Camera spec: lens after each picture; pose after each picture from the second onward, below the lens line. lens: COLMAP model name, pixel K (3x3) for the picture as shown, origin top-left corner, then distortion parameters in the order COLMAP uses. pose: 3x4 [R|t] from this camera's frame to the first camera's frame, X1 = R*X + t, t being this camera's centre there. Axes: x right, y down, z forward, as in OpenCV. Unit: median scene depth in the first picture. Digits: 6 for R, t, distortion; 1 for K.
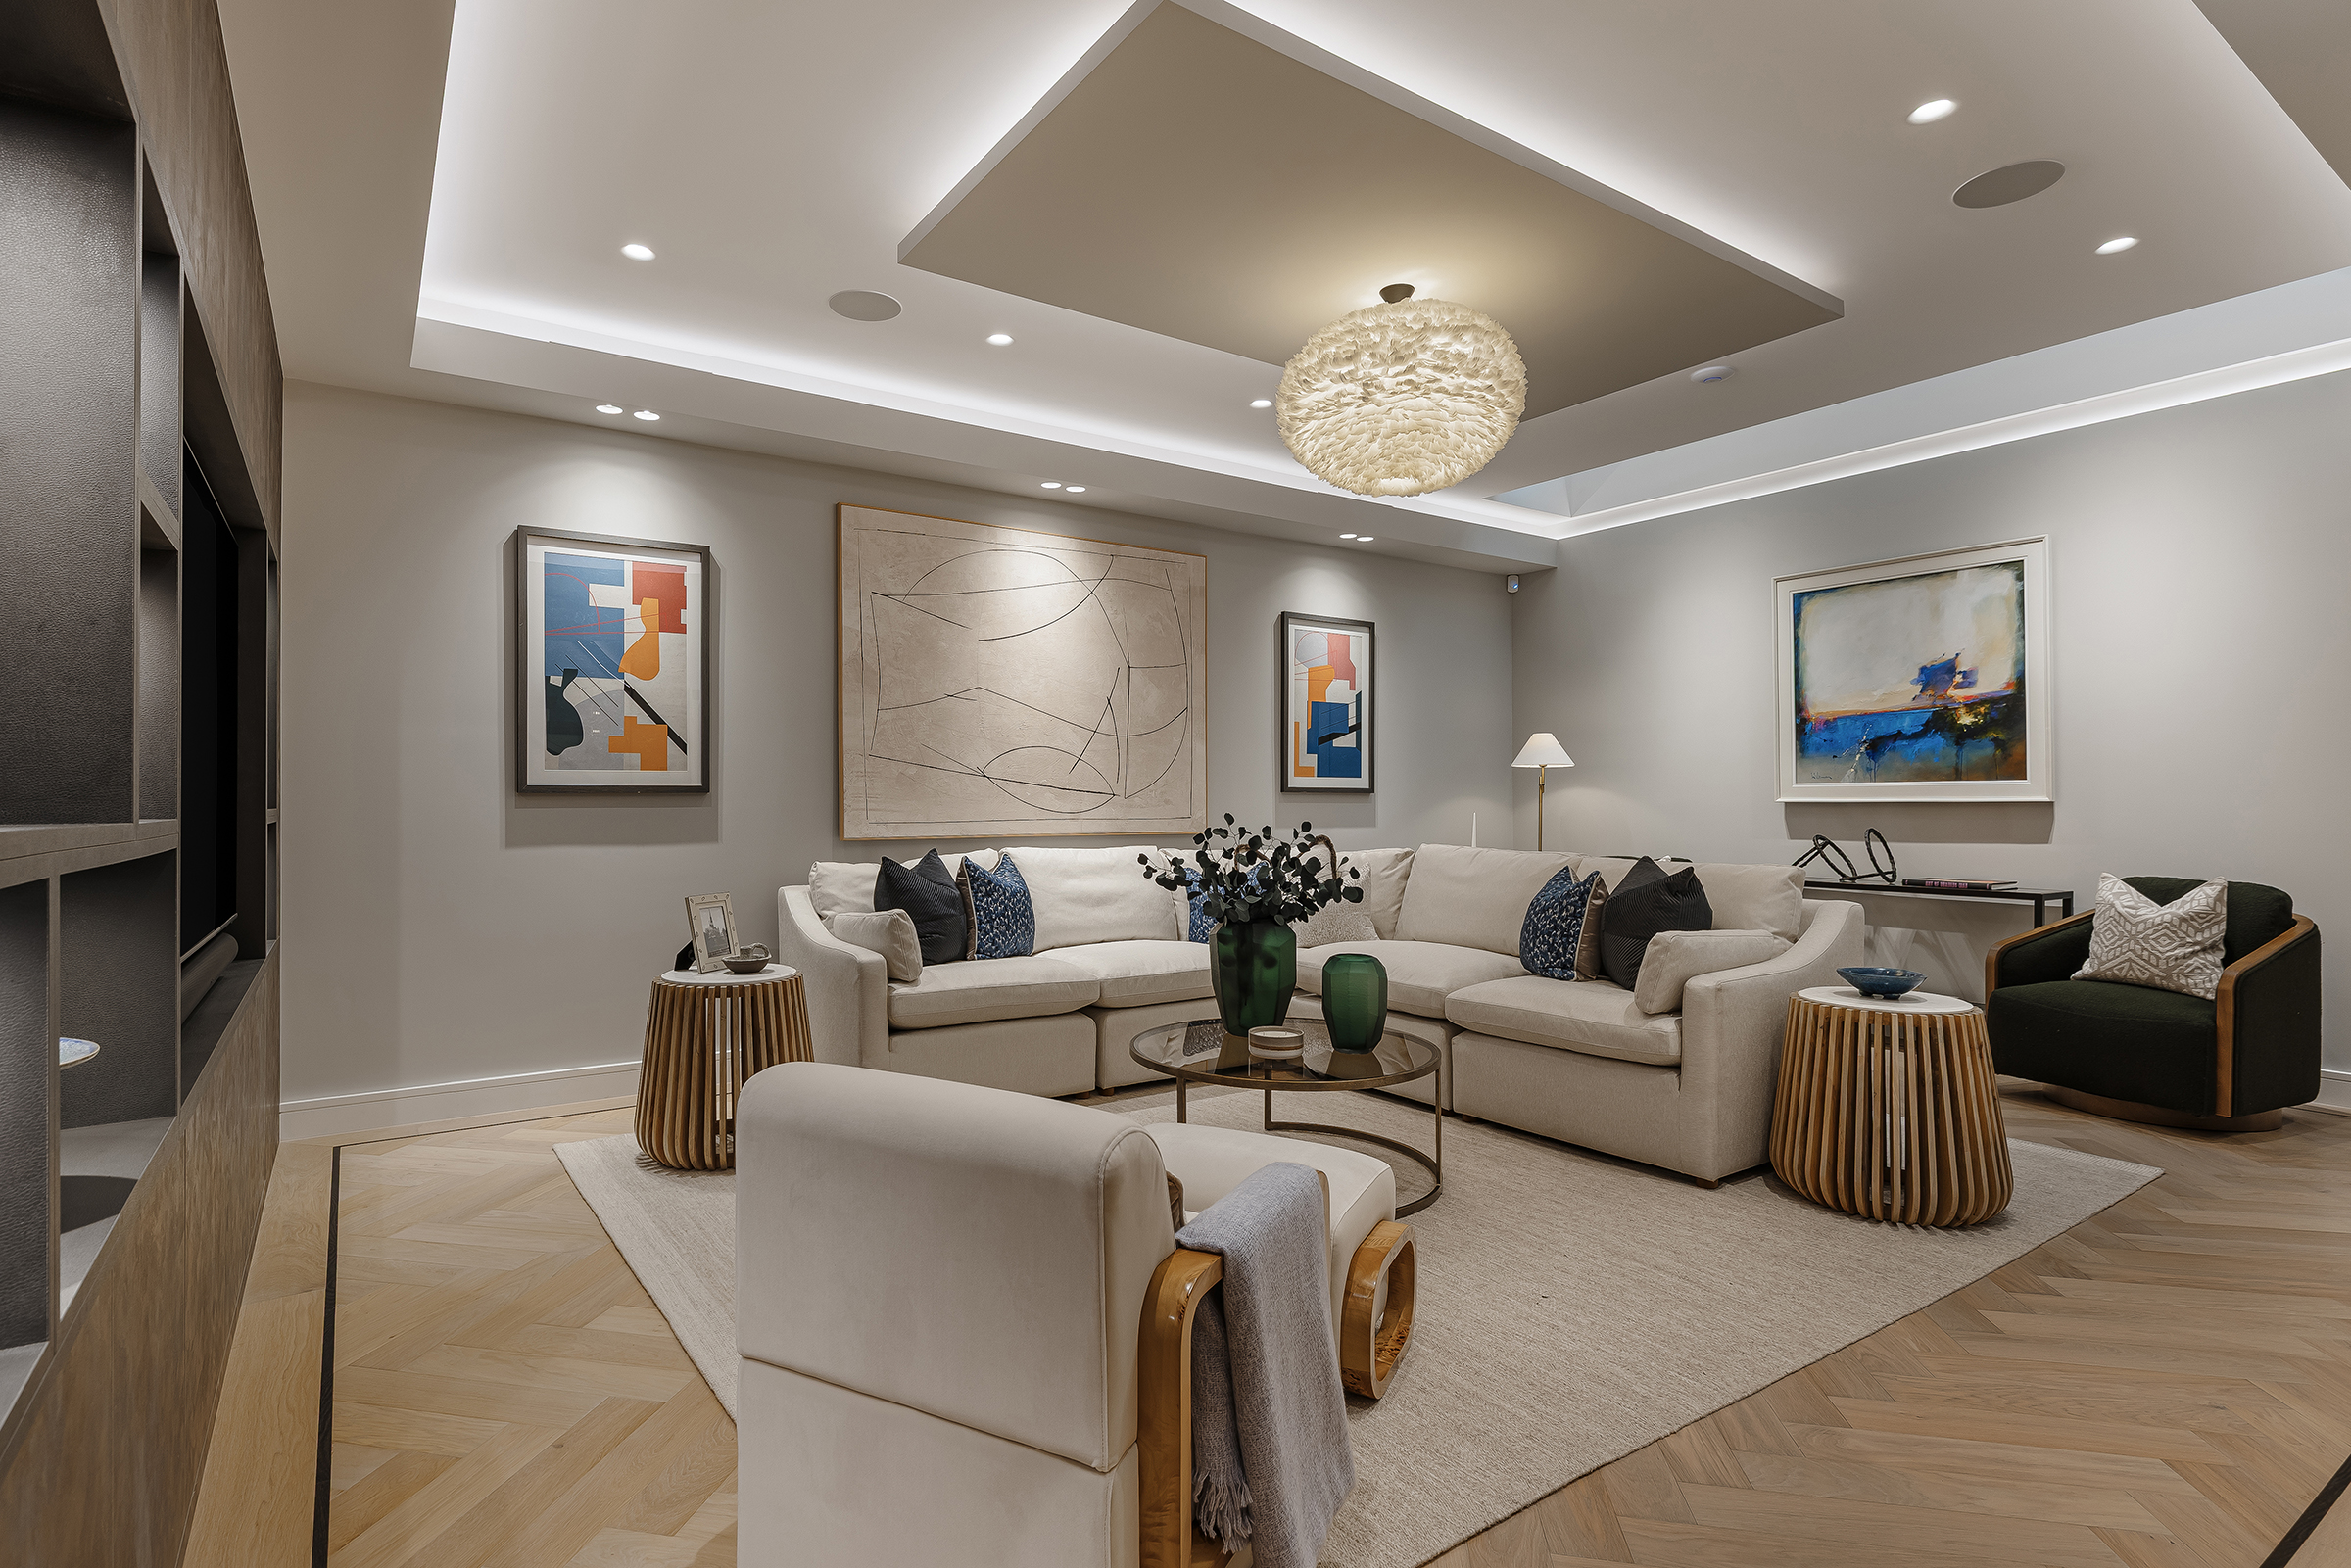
lens RADIAL K [[1163.1, 0, 1098.9], [0, 1163.1, 785.1], [0, 0, 1]] dist [0.001544, 0.000609]
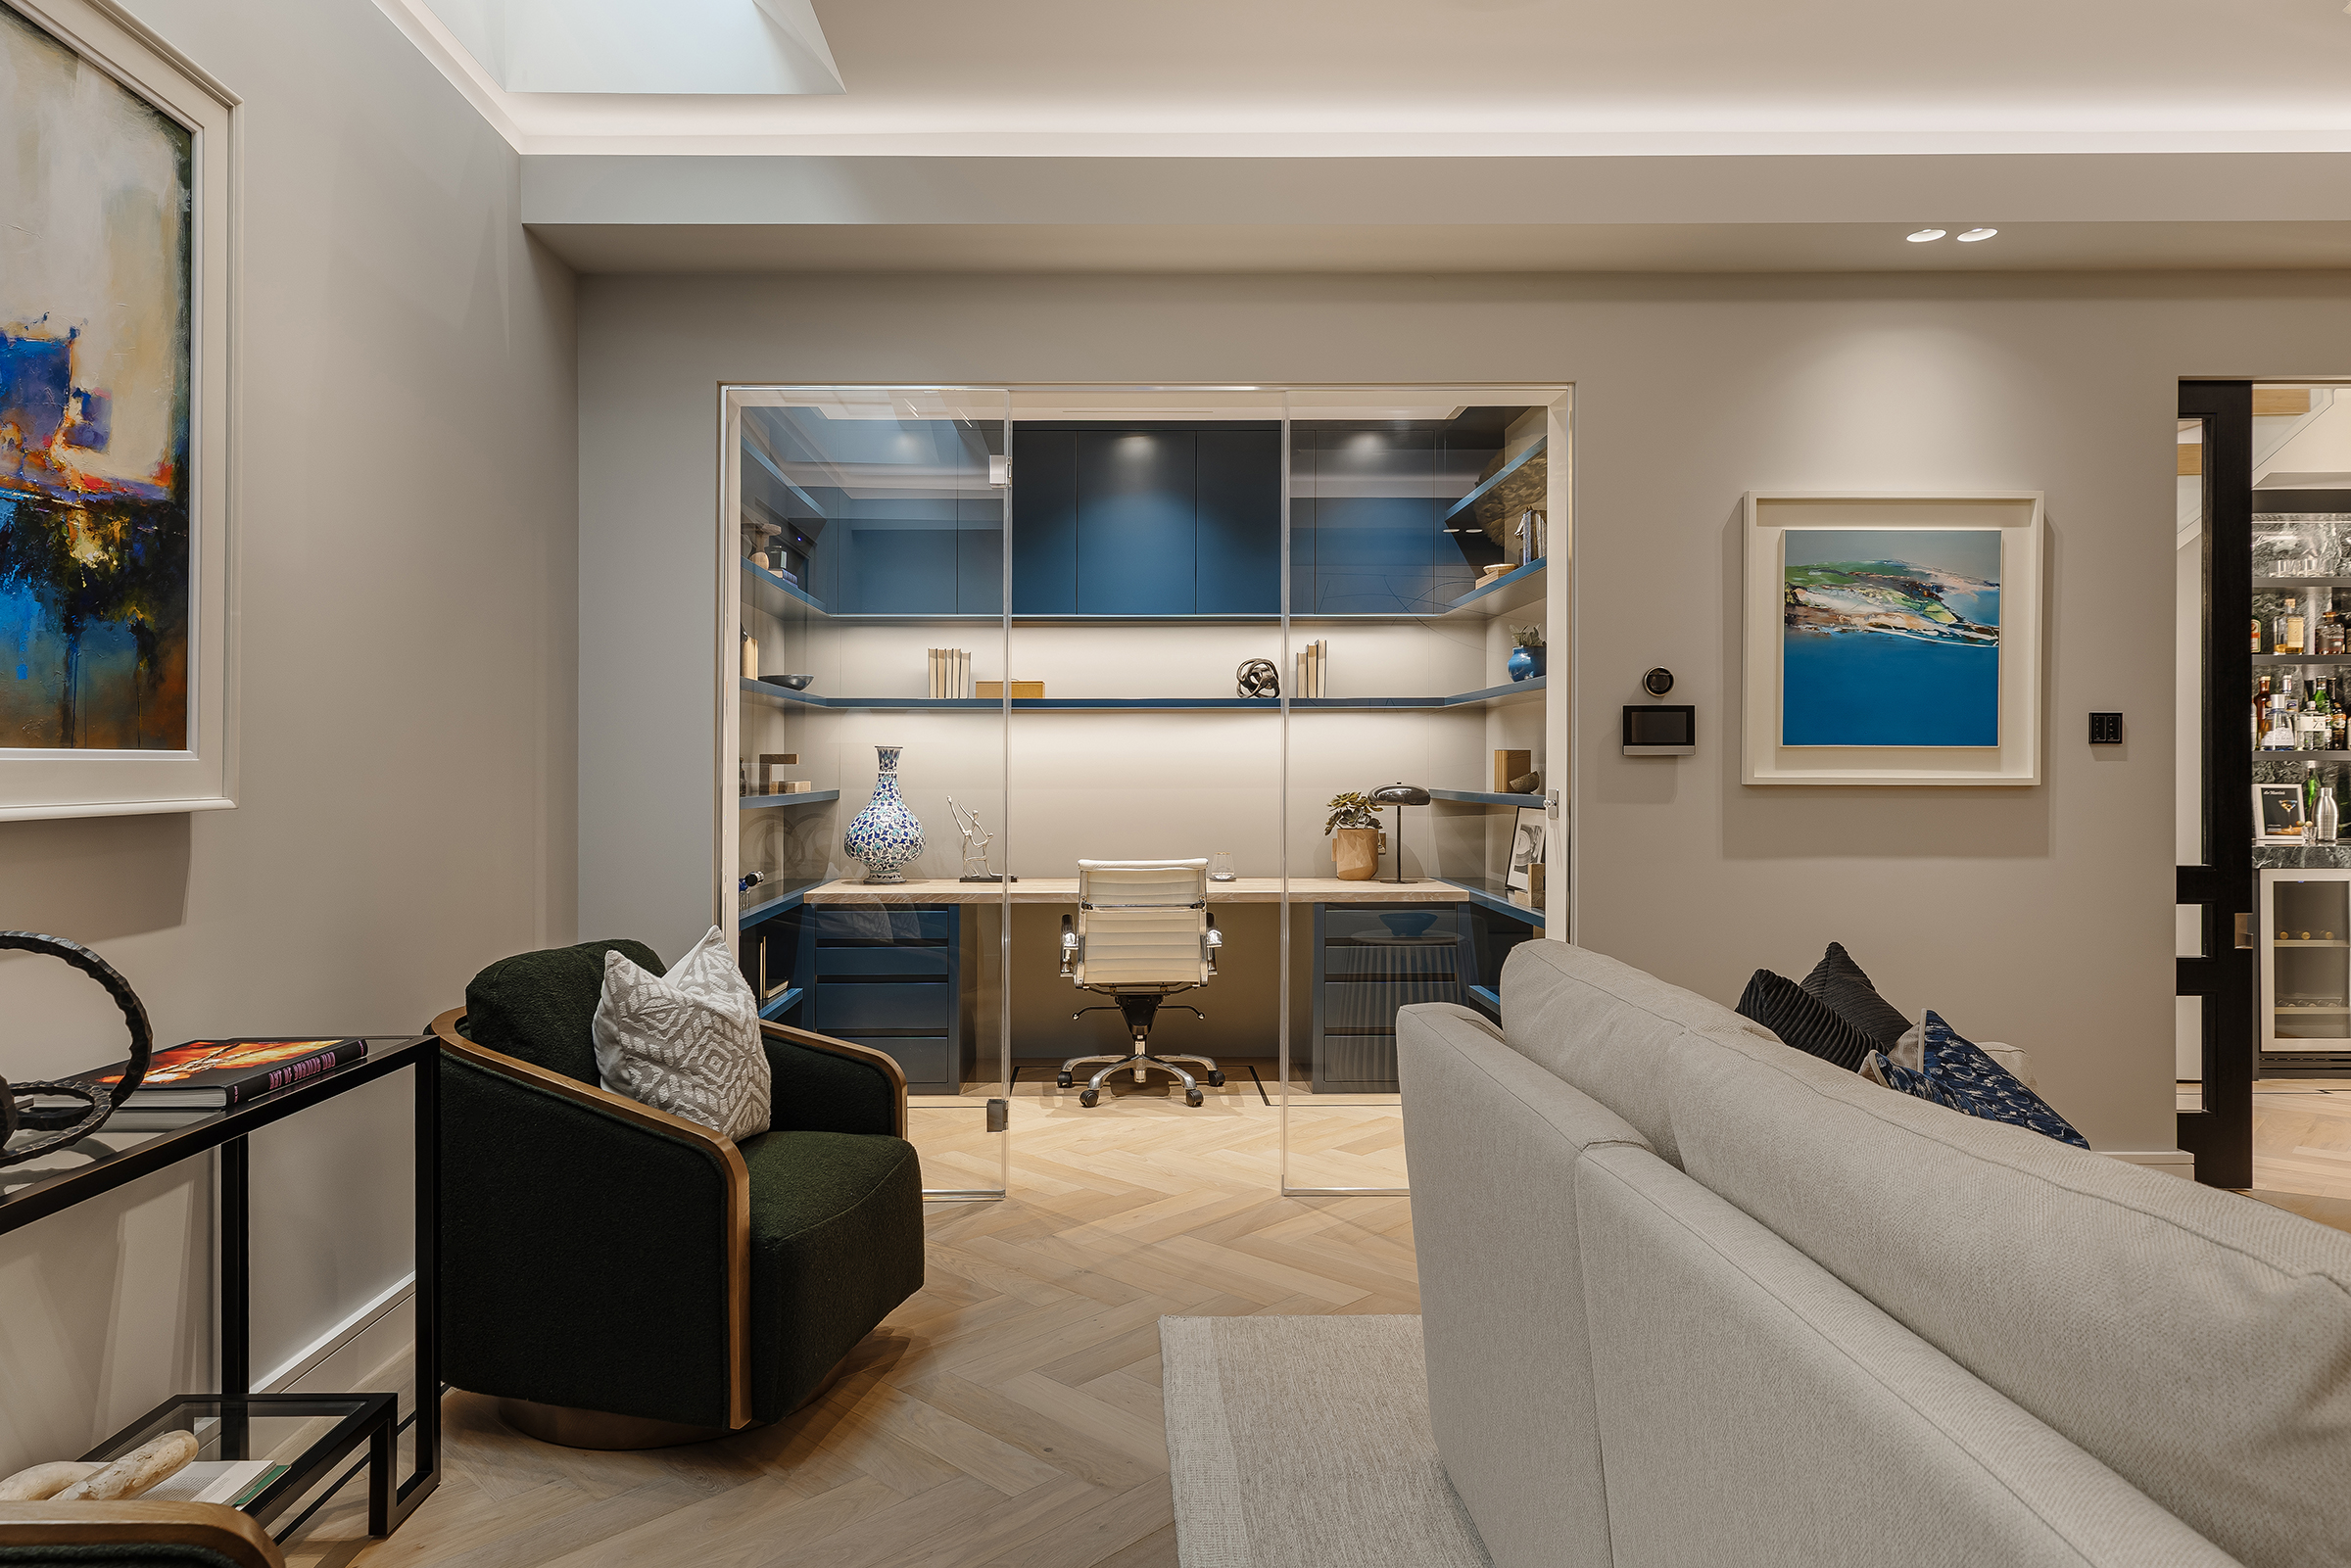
lens RADIAL K [[1482.2, 0, 1108.3], [0, 1482.2, 766.5], [0, 0, 1]] dist [0.008762, 0.001561]
pose [[-0.841352, 0.002960, 0.540479, 0.362104], [-0.002957, 0.999945, -0.010081, 0.004984], [-0.540479, -0.010080, -0.841297, 1.417883]]
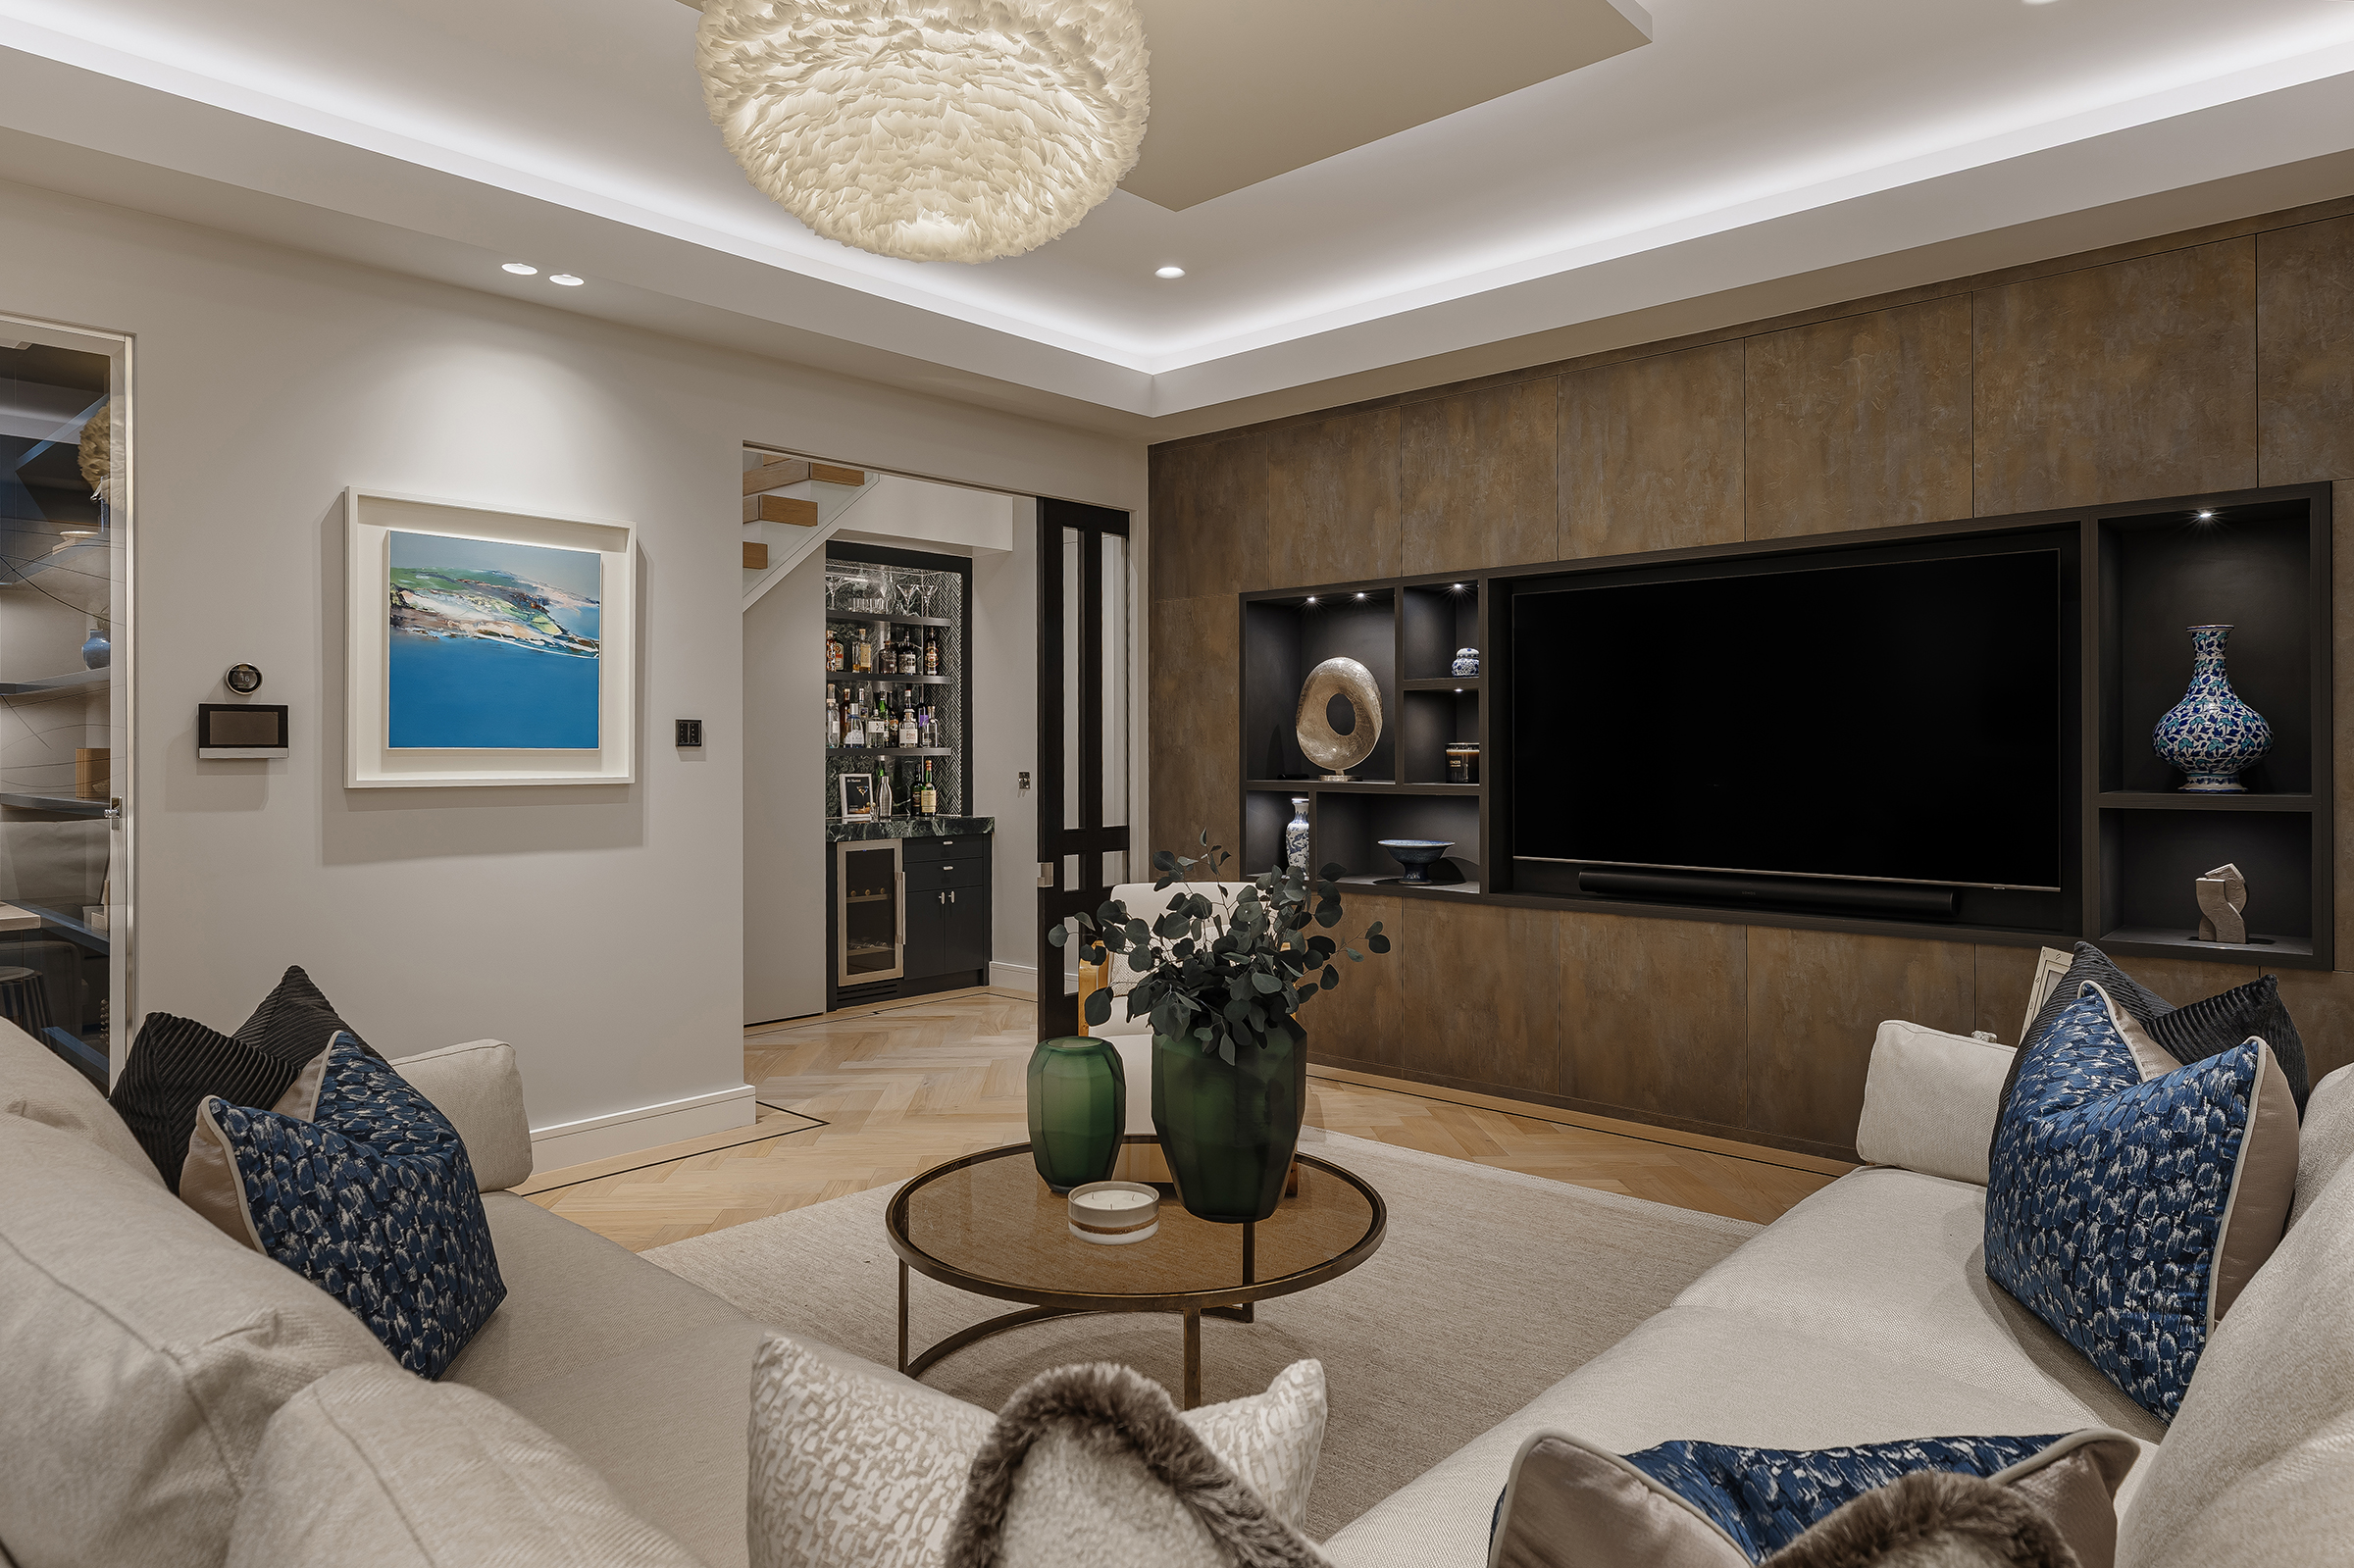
lens RADIAL K [[1419.4, 0, 1177.8], [0, 1419.4, 746.0], [0, 0, 1]] dist [0.007624, 0.001172]
pose [[-0.967046, 0.003627, -0.254577, 0.261029], [0.006738, 0.999913, -0.011351, -0.006518], [0.254514, -0.012692, -0.966986, 1.385808]]
